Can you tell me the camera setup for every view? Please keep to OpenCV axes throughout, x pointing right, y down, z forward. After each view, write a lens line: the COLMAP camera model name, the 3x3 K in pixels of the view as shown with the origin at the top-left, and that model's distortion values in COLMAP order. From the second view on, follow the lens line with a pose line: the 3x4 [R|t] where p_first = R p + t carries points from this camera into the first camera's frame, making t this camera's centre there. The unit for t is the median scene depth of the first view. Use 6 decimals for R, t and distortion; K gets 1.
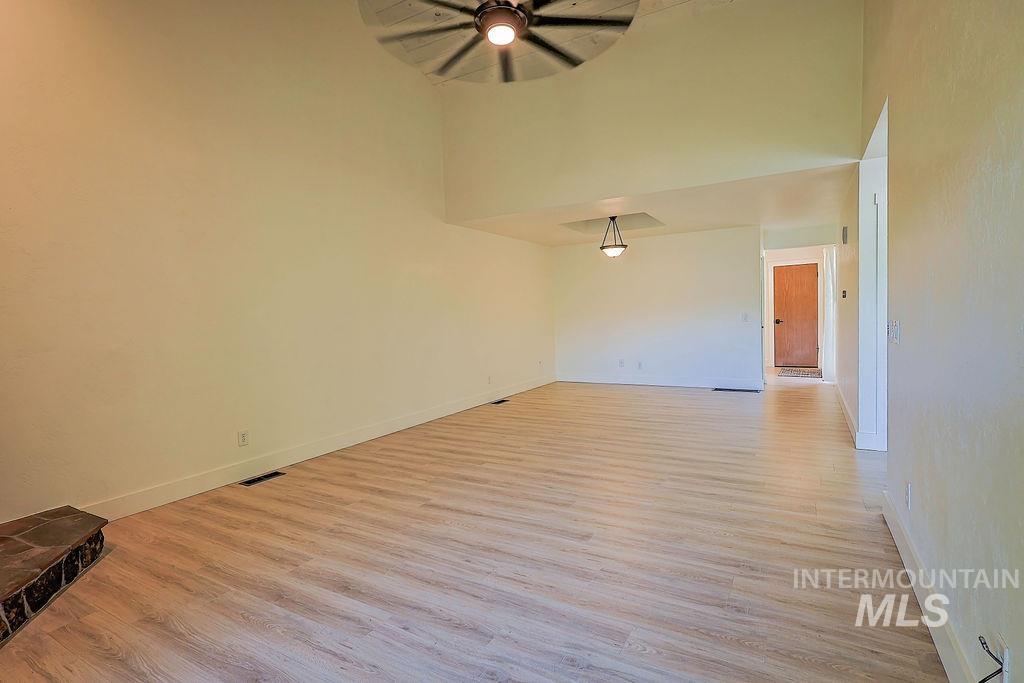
lens RADIAL K [[495.0, 0, 513.5], [0, 495.0, 334.4], [0, 0, 1]] dist [0.002321, 0.000375]
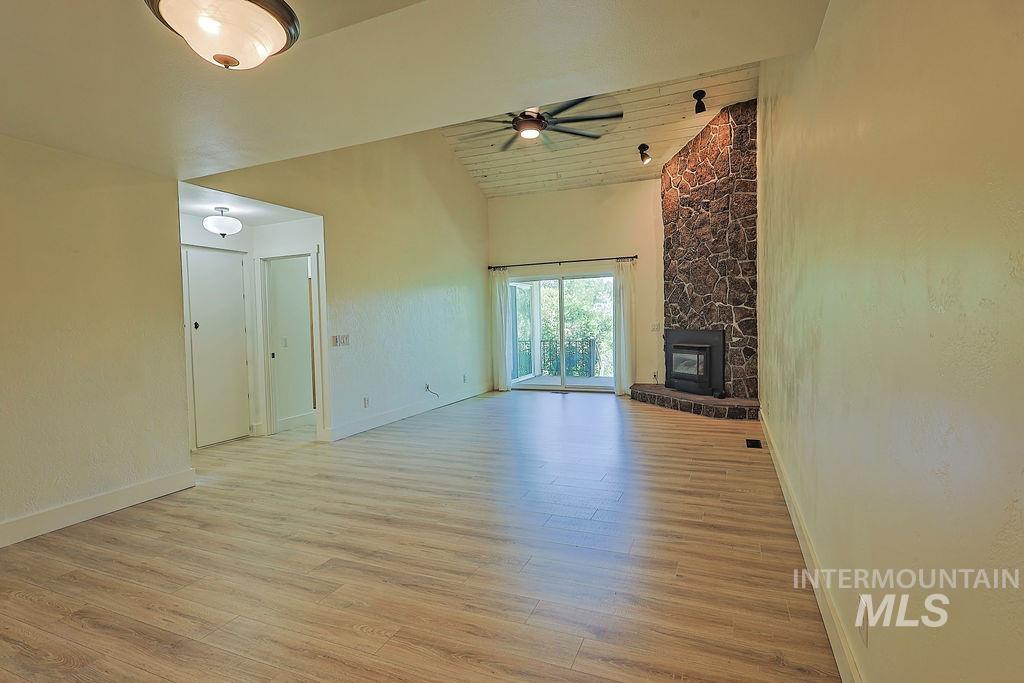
lens RADIAL K [[502.8, 0, 514.1], [0, 502.8, 345.6], [0, 0, 1]] dist [-0.001503, 0.000378]
pose [[-0.992222, 0.059401, -0.109397, 0.182229], [0.049394, 0.994532, 0.092017, -0.083178], [0.114265, 0.085897, -0.989730, 1.968600]]
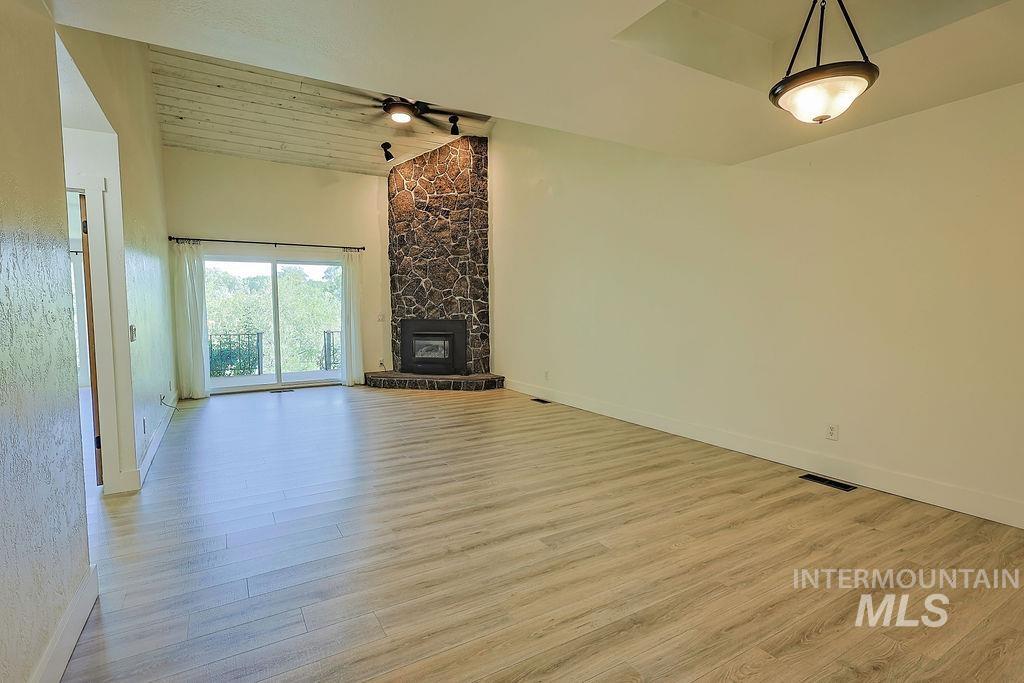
lens RADIAL K [[502.8, 0, 514.1], [0, 502.8, 345.6], [0, 0, 1]] dist [-0.001503, 0.000378]
pose [[-0.490456, 0.097699, -0.865972, 0.898827], [-0.013572, 0.992719, 0.119685, -0.086897], [0.871360, 0.070454, -0.485559, 1.598946]]
